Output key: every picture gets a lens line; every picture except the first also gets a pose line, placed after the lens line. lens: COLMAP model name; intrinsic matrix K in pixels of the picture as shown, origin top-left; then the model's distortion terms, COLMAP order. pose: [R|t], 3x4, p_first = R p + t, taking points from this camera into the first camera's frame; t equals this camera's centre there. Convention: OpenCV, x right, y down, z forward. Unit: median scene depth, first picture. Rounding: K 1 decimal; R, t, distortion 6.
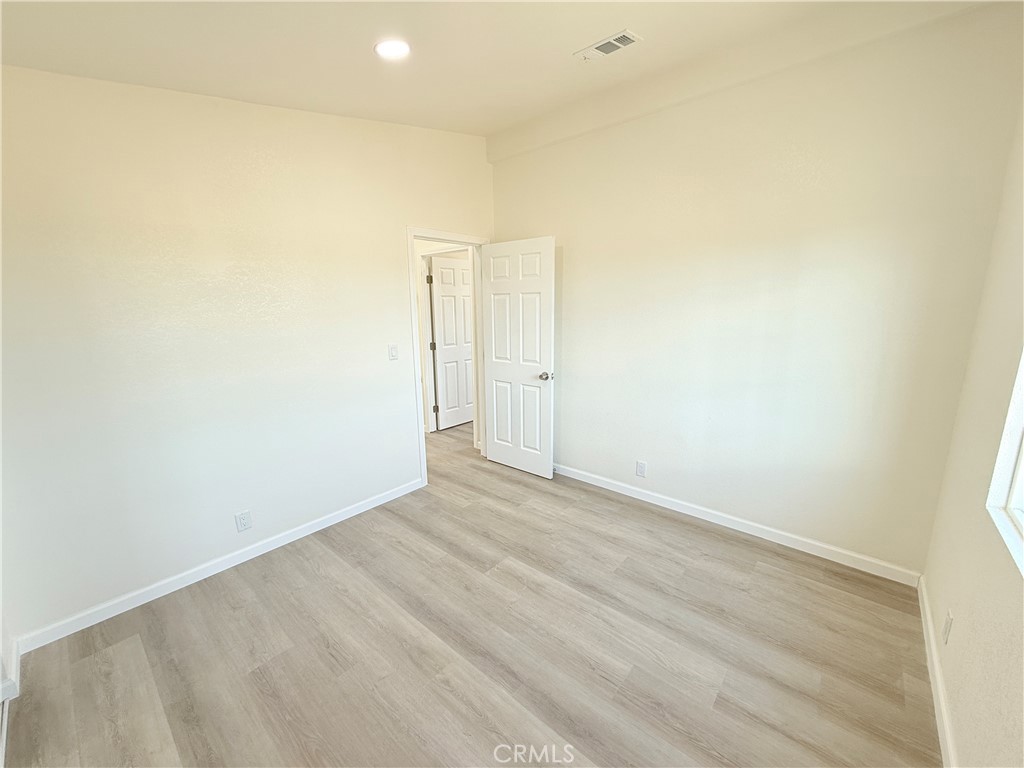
lens RADIAL K [[413.0, 0, 513.5], [0, 413.0, 387.2], [0, 0, 1]] dist [0.014244, 0.000097]
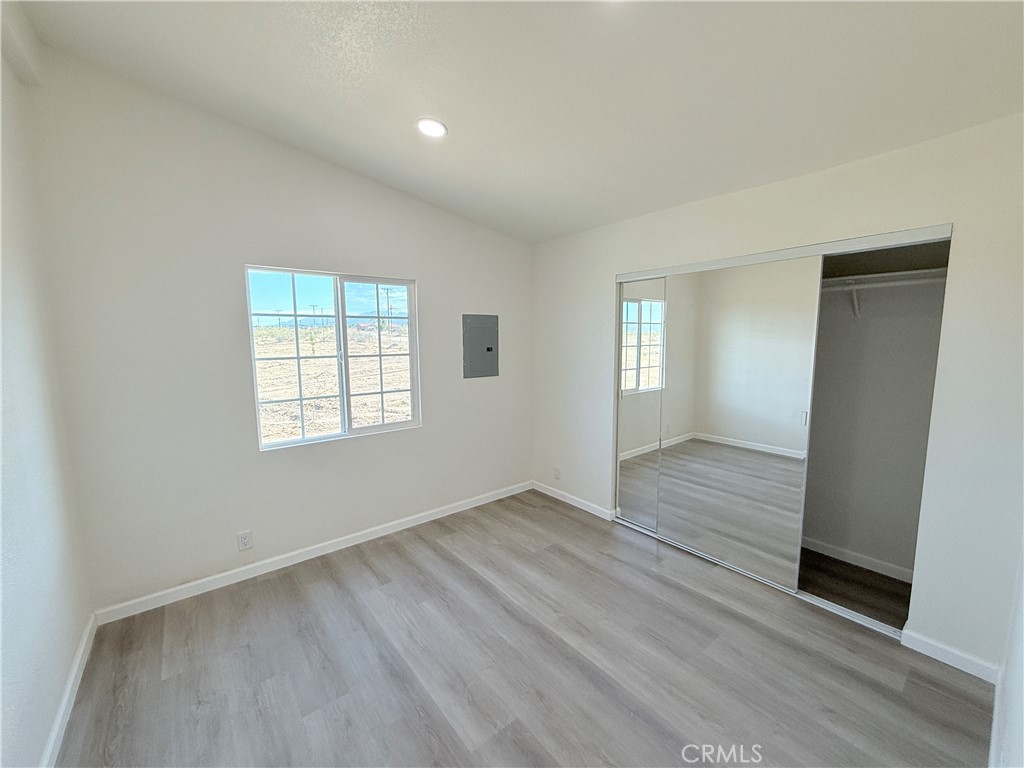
lens RADIAL K [[413.0, 0, 512.6], [0, 413.0, 385.8], [0, 0, 1]] dist [0.014244, 0.000097]
pose [[-0.984114, 0.001675, 0.177527, -0.229347], [0.057707, 0.948674, 0.310945, -0.369682], [-0.167895, 0.316250, -0.933701, 1.780029]]
